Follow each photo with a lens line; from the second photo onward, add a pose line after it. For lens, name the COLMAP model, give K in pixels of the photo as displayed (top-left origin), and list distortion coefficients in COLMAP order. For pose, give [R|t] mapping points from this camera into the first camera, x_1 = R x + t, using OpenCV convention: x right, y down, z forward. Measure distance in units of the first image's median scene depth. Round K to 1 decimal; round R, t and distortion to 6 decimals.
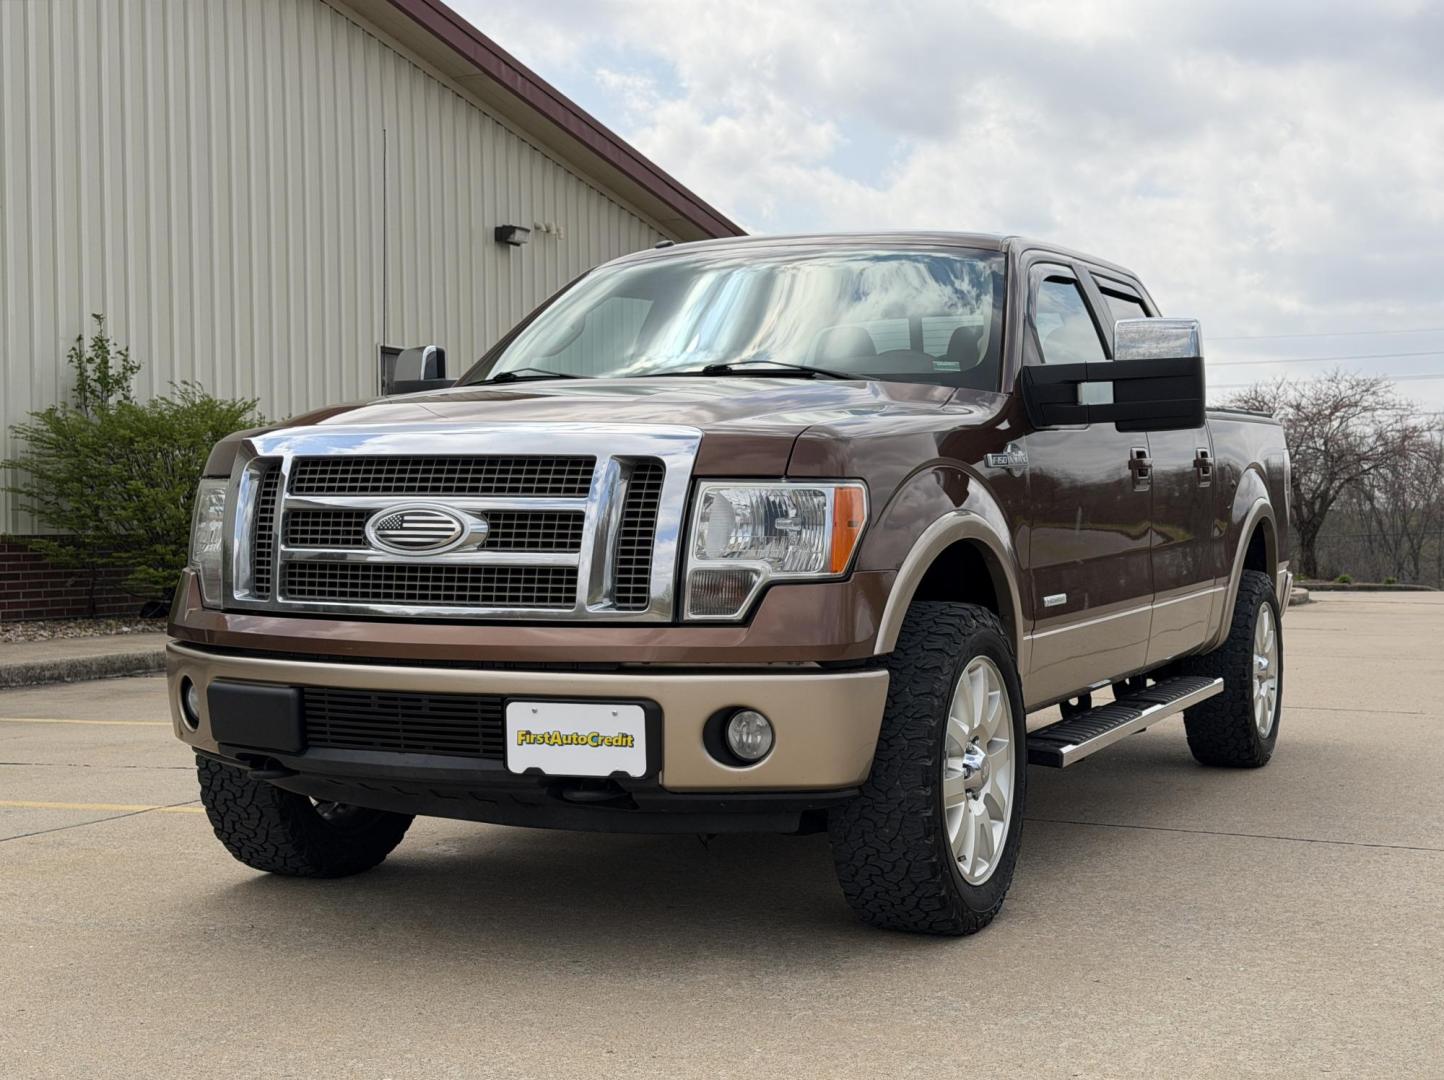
lens RADIAL K [[2032.8, 0, 714.9], [0, 2032.8, 536.3], [0, 0, 1]] dist [0.164748, 0.000000]
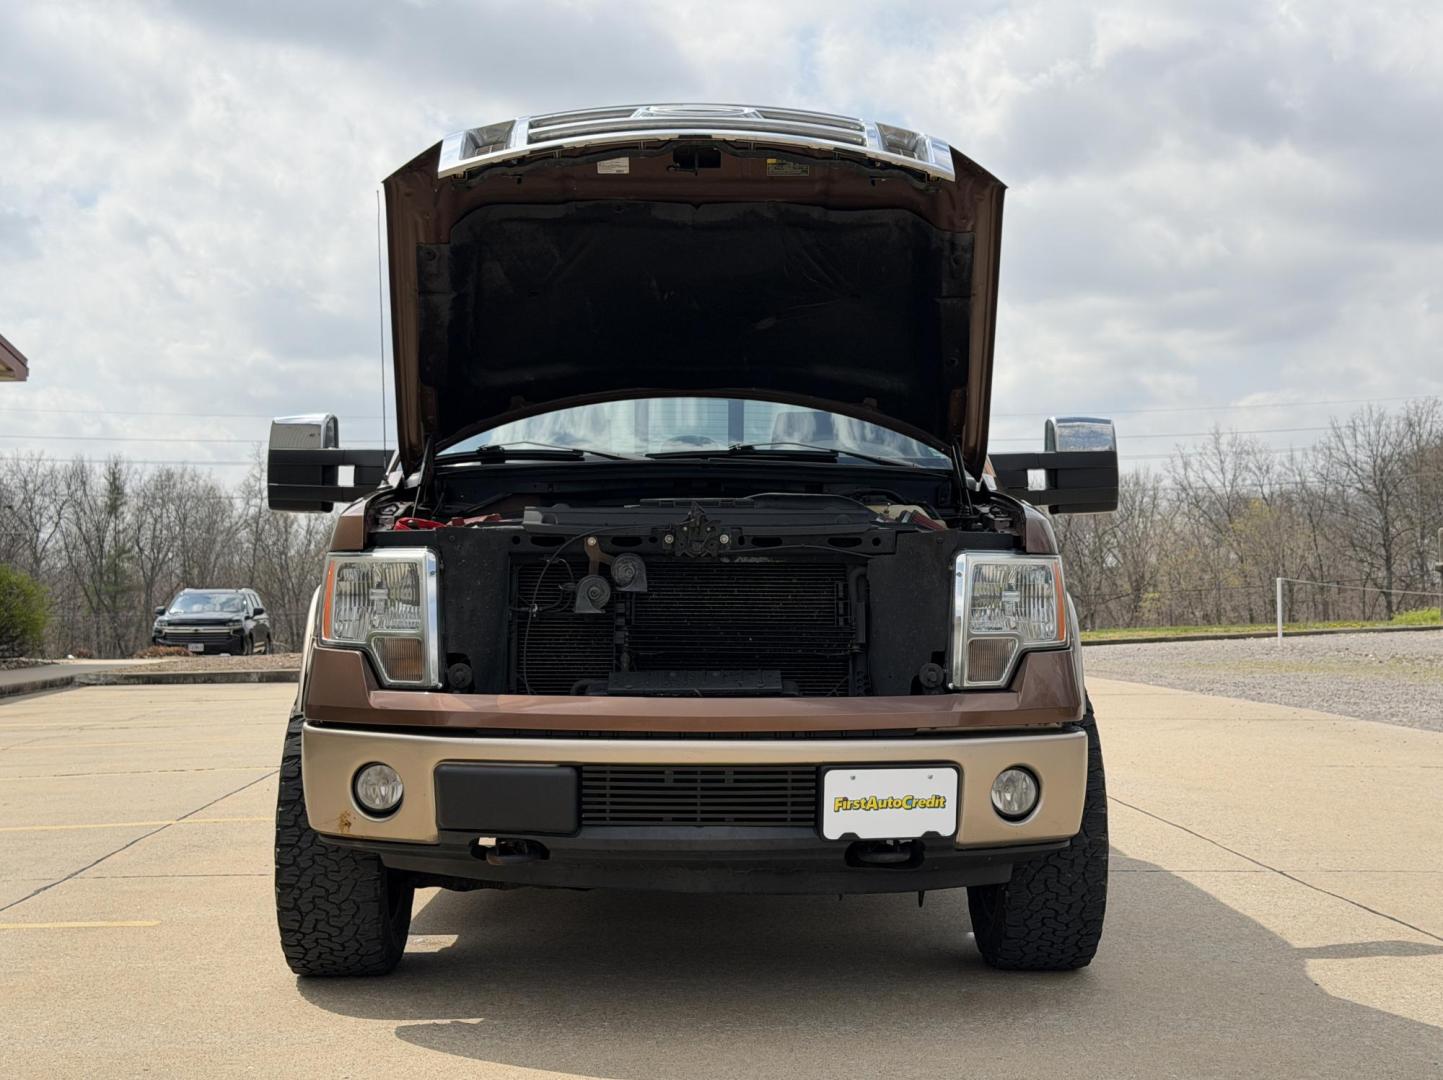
lens RADIAL K [[2031.4, 0, 724.1], [0, 2031.4, 538.0], [0, 0, 1]] dist [0.164748, 0.000000]
pose [[0.892155, 0.006955, 0.451675, -0.598015], [0.009005, 0.999409, -0.033175, -0.002516], [-0.451639, 0.033665, 0.891565, 0.096922]]
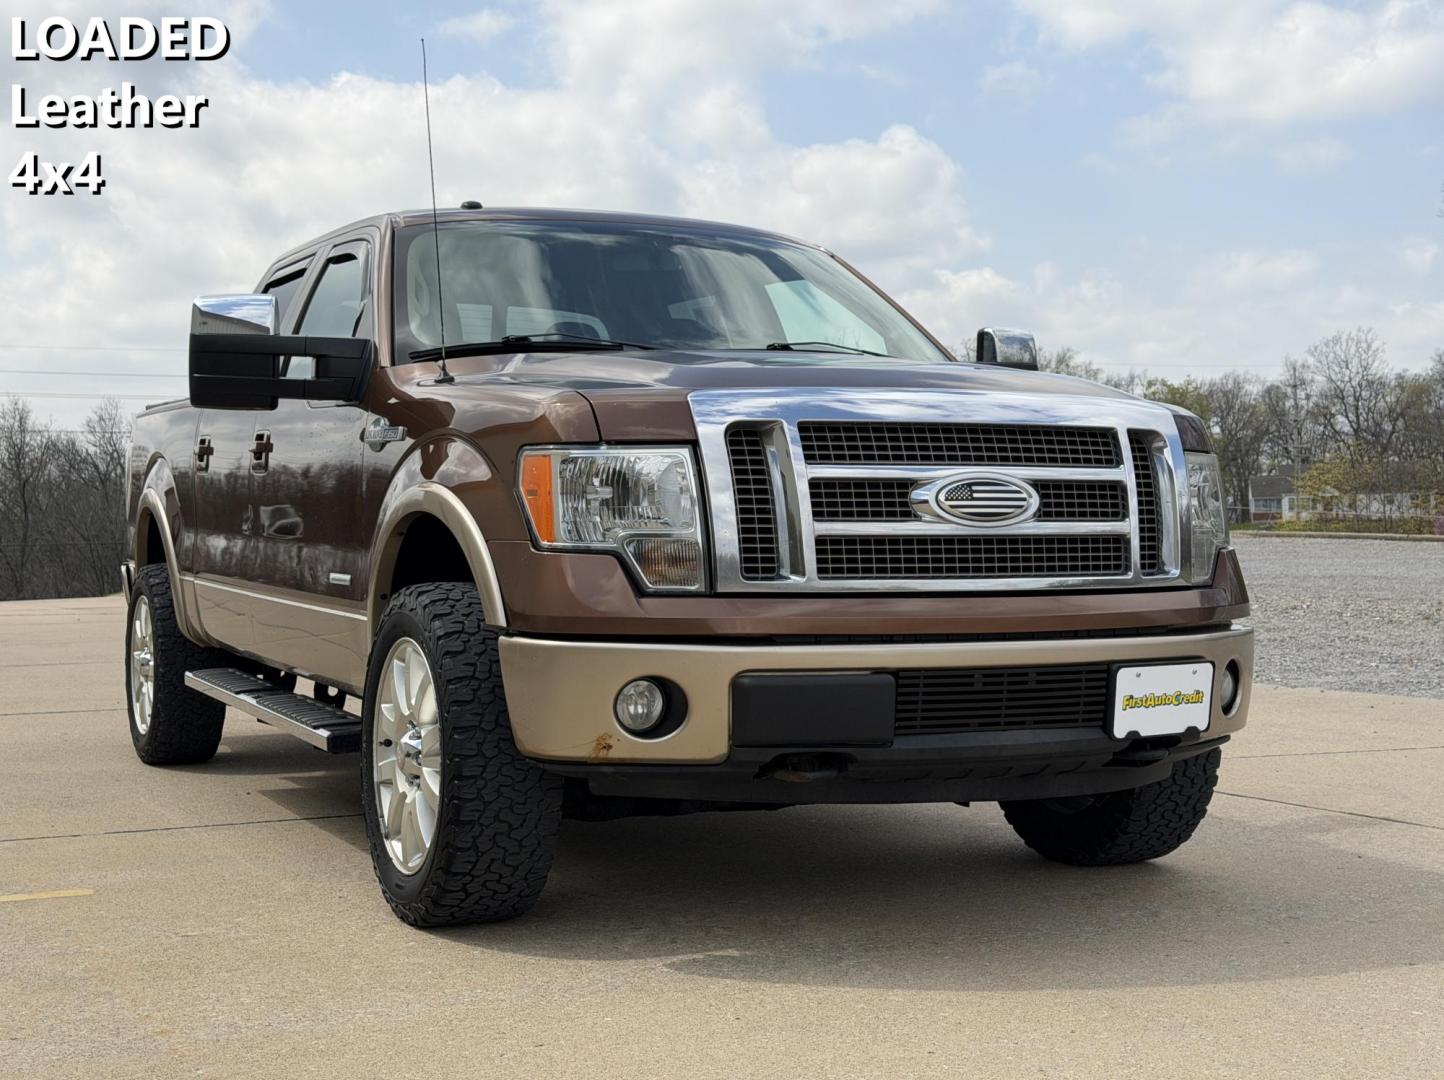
lens RADIAL K [[2032.8, 0, 714.2], [0, 2032.8, 543.0], [0, 0, 1]] dist [0.164748, 0.000000]
pose [[0.639410, -0.014000, 0.768738, -0.984205], [0.018030, 0.999832, 0.003212, 0.011761], [-0.768654, 0.011806, 0.639555, 0.489439]]
